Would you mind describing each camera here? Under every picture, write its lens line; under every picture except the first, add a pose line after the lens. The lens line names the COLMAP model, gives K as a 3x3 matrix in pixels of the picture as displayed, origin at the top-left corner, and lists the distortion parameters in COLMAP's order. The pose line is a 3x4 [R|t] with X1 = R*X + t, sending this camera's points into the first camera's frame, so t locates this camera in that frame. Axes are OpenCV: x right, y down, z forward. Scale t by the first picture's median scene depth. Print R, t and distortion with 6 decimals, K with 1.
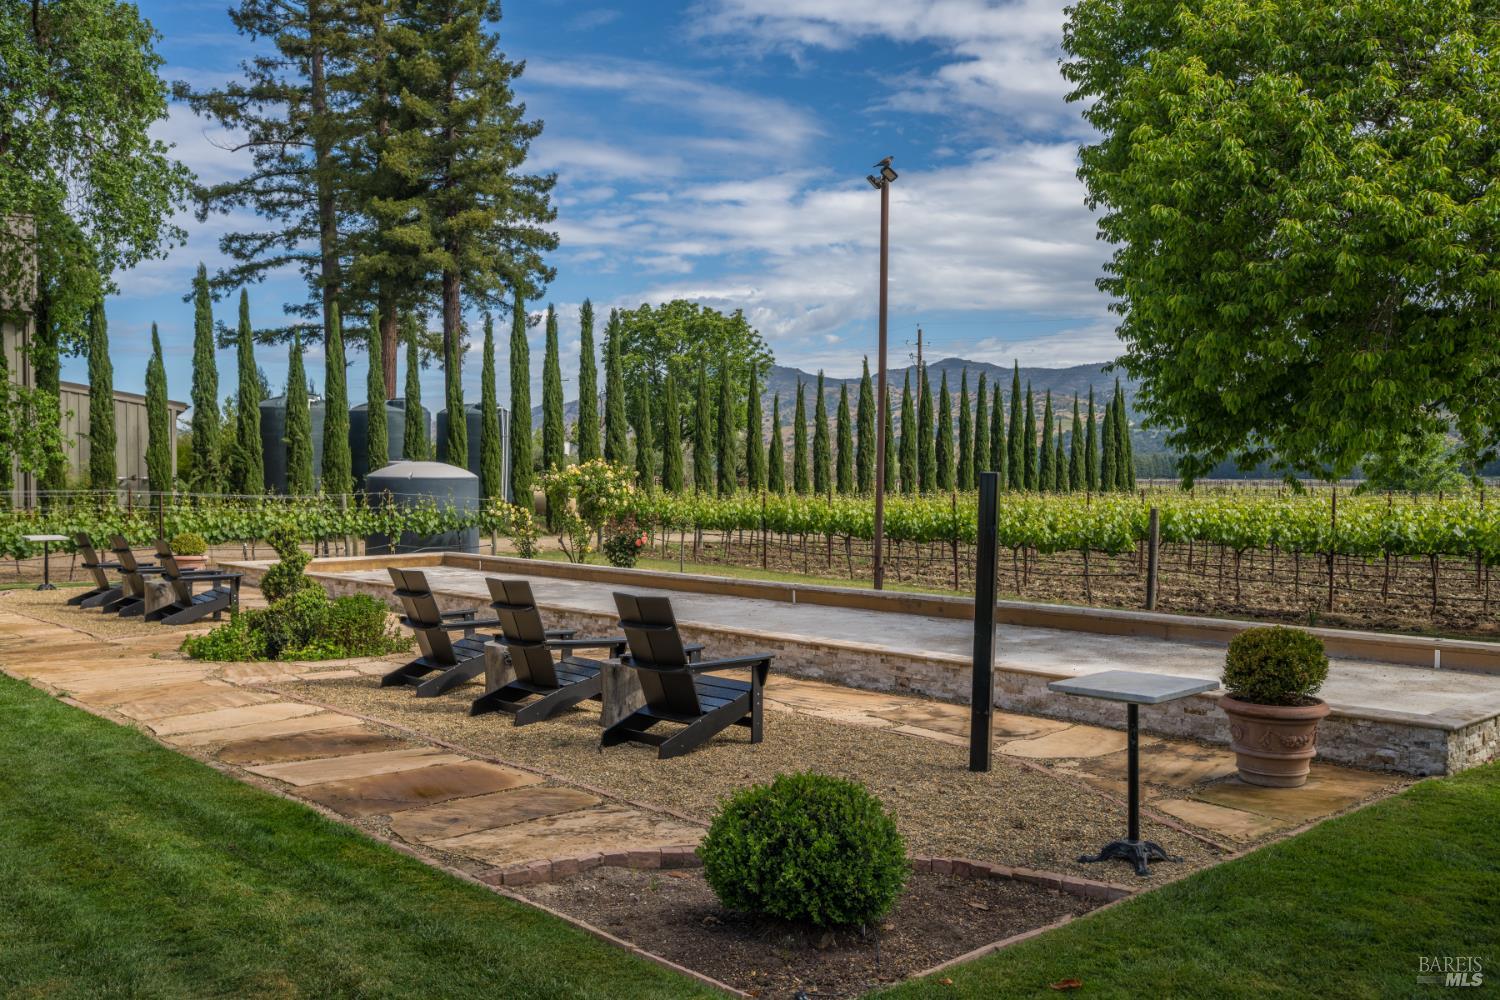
lens RADIAL K [[1338.4, 0, 750.0], [0, 1338.4, 500.0], [0, 0, 1]] dist [-0.013124, -0.005528]
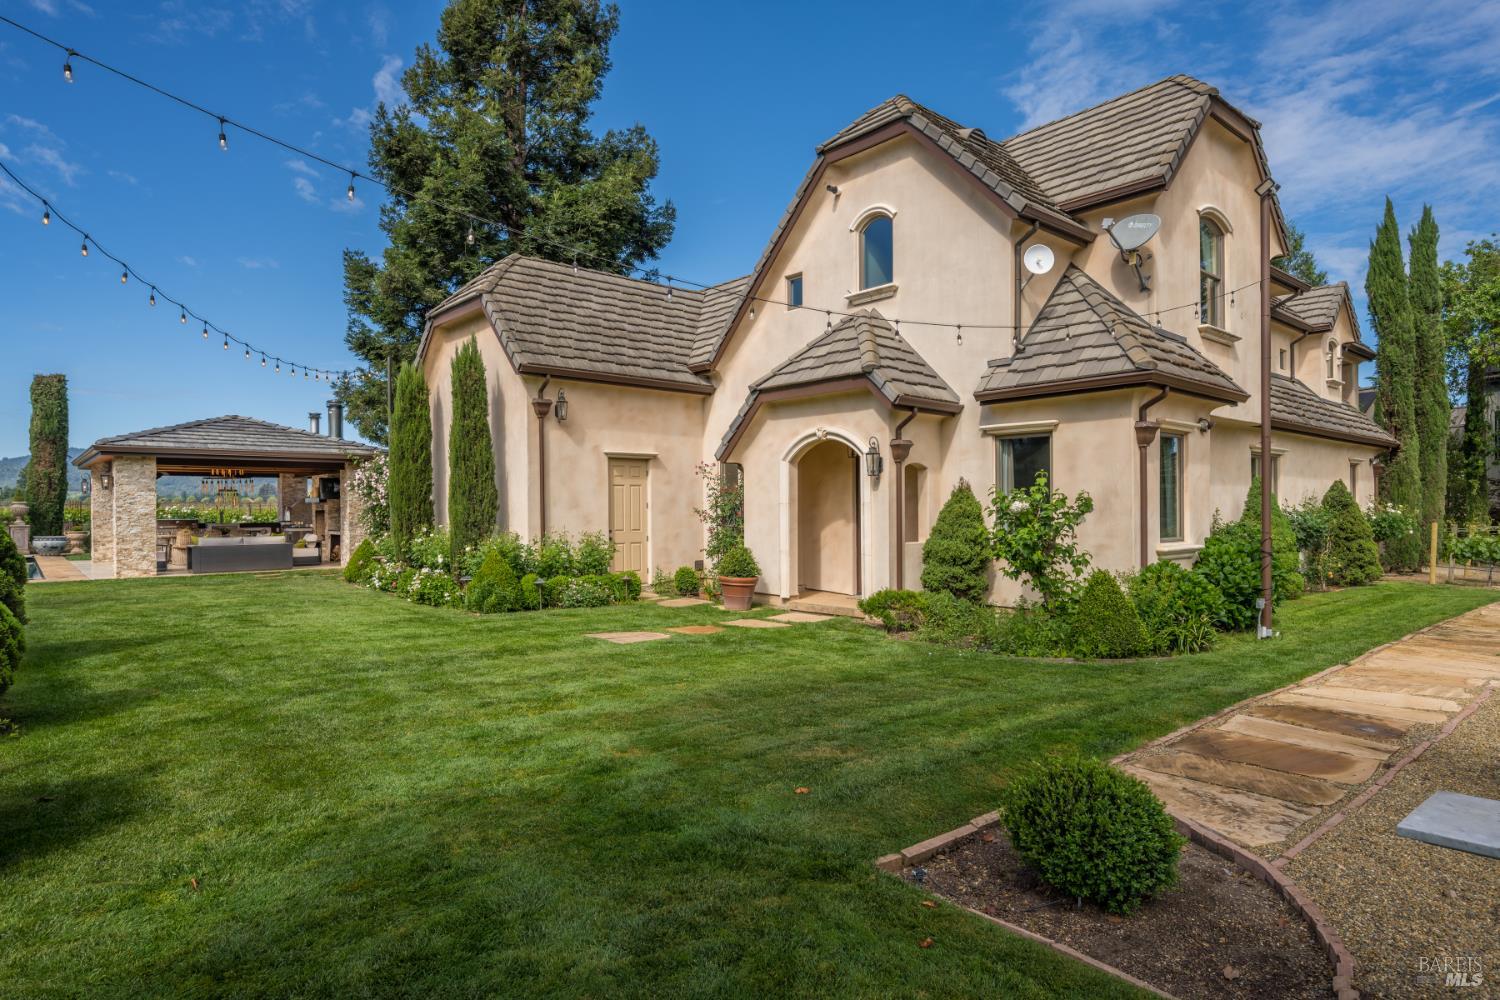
lens RADIAL K [[863.3, 0, 750.0], [0, 863.3, 500.0], [0, 0, 1]] dist [0.002538, 0.000658]
pose [[-0.023169, -0.010863, -0.999673, 0.153329], [-0.015804, 0.999820, -0.010499, -0.004298], [0.999607, 0.015555, -0.023337, 0.126722]]
